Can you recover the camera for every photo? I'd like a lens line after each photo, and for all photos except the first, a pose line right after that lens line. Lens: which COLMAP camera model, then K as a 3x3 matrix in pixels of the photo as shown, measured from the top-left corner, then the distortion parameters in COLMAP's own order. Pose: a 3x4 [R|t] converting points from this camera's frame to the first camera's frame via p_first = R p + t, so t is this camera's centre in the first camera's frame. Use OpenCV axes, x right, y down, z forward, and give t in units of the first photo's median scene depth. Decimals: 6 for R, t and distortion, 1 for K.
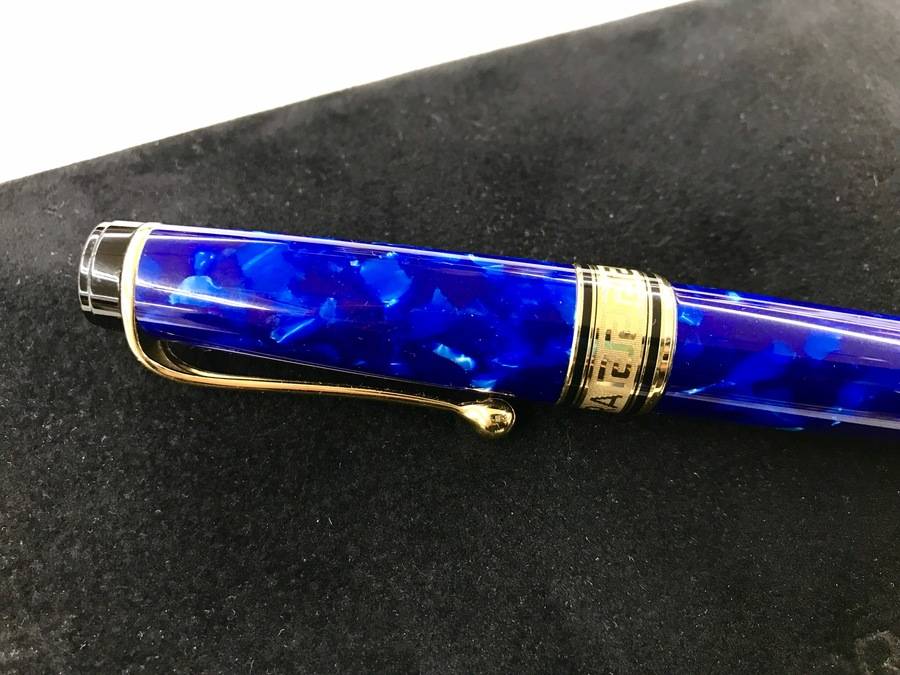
lens RADIAL K [[774.6, 0, 450.0], [0, 774.6, 337.5], [0, 0, 1]] dist [-0.006001, -0.016191]
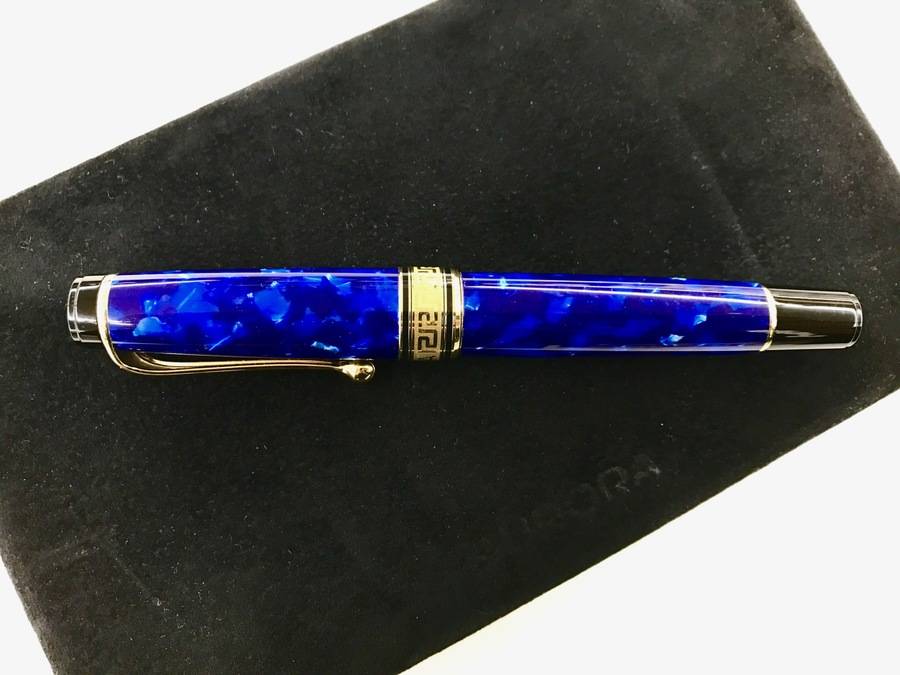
lens RADIAL K [[782.0, 0, 450.0], [0, 782.0, 337.5], [0, 0, 1]] dist [0.008070, -0.005535]
pose [[0.992103, -0.121238, 0.032129, 0.162639], [0.107479, 0.953830, 0.280459, -0.319875], [-0.064648, -0.274791, 0.959328, -0.412546]]
